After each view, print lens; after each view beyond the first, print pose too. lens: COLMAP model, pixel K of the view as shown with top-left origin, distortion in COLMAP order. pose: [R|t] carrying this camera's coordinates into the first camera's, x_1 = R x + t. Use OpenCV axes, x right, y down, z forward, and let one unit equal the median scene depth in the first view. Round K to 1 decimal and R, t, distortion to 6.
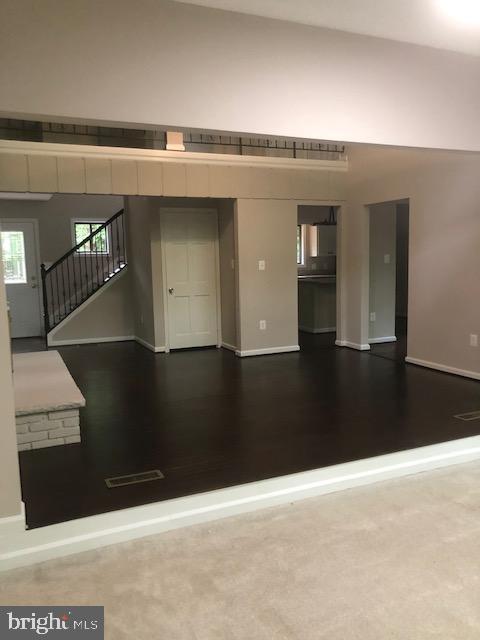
lens RADIAL K [[529.6, 0, 240.5], [0, 529.6, 320.0], [0, 0, 1]] dist [0.053276, -0.075054]
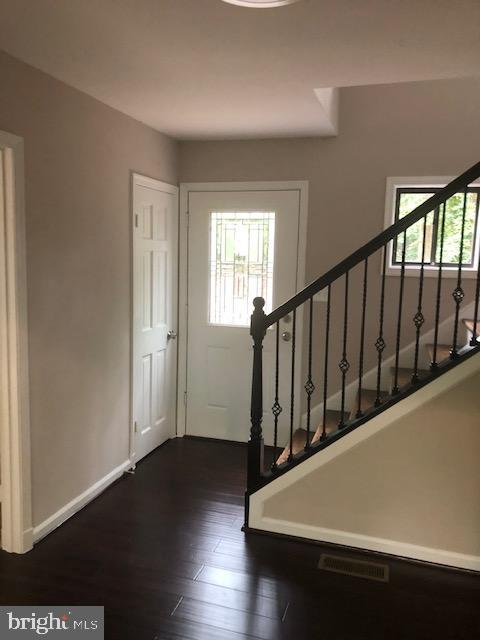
lens RADIAL K [[529.6, 0, 240.4], [0, 529.6, 319.6], [0, 0, 1]] dist [0.053276, -0.075054]
pose [[0.755006, 0.122174, -0.644236, -0.147325], [-0.122776, 0.991453, 0.044135, -0.099240], [0.644121, 0.045774, 0.763552, 0.690768]]
